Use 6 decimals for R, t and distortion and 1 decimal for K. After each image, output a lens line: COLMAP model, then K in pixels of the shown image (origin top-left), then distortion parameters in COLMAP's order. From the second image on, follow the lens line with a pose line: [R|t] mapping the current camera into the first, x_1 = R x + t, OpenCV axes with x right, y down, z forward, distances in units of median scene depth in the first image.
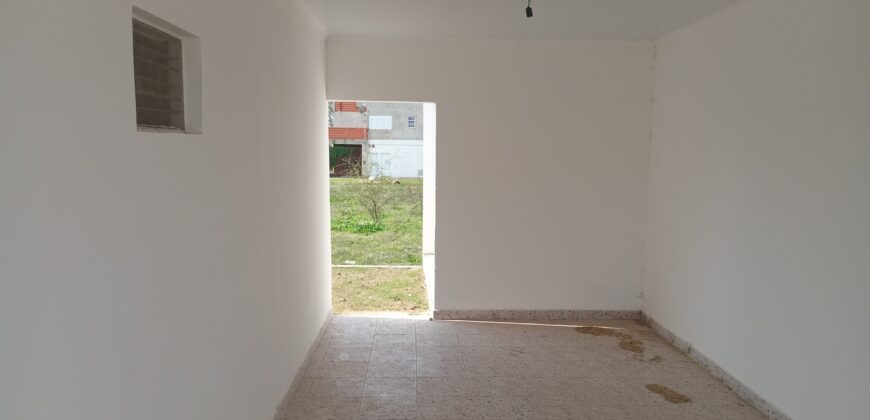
lens RADIAL K [[693.8, 0, 435.0], [0, 693.8, 210.0], [0, 0, 1]] dist [-0.003835, -0.004515]
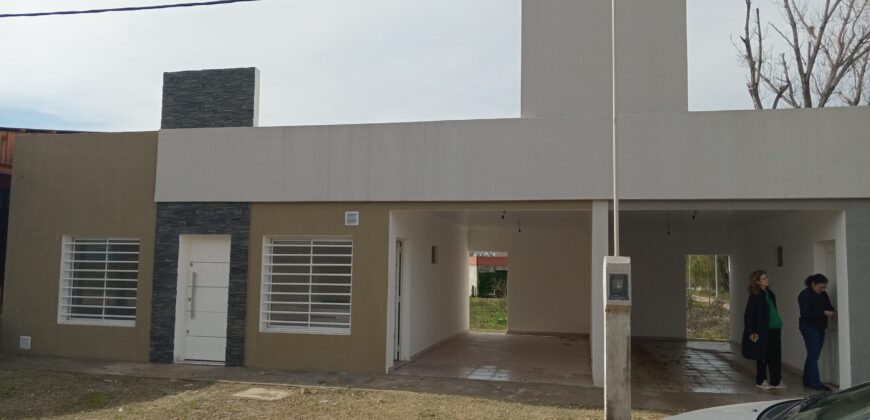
lens RADIAL K [[693.8, 0, 435.0], [0, 693.8, 210.0], [0, 0, 1]] dist [-0.003835, -0.004515]
pose [[0.971394, -0.016395, -0.236908, 0.394605], [-0.027161, 0.983397, -0.179423, 0.191791], [0.235916, 0.180725, 0.954820, -1.822358]]
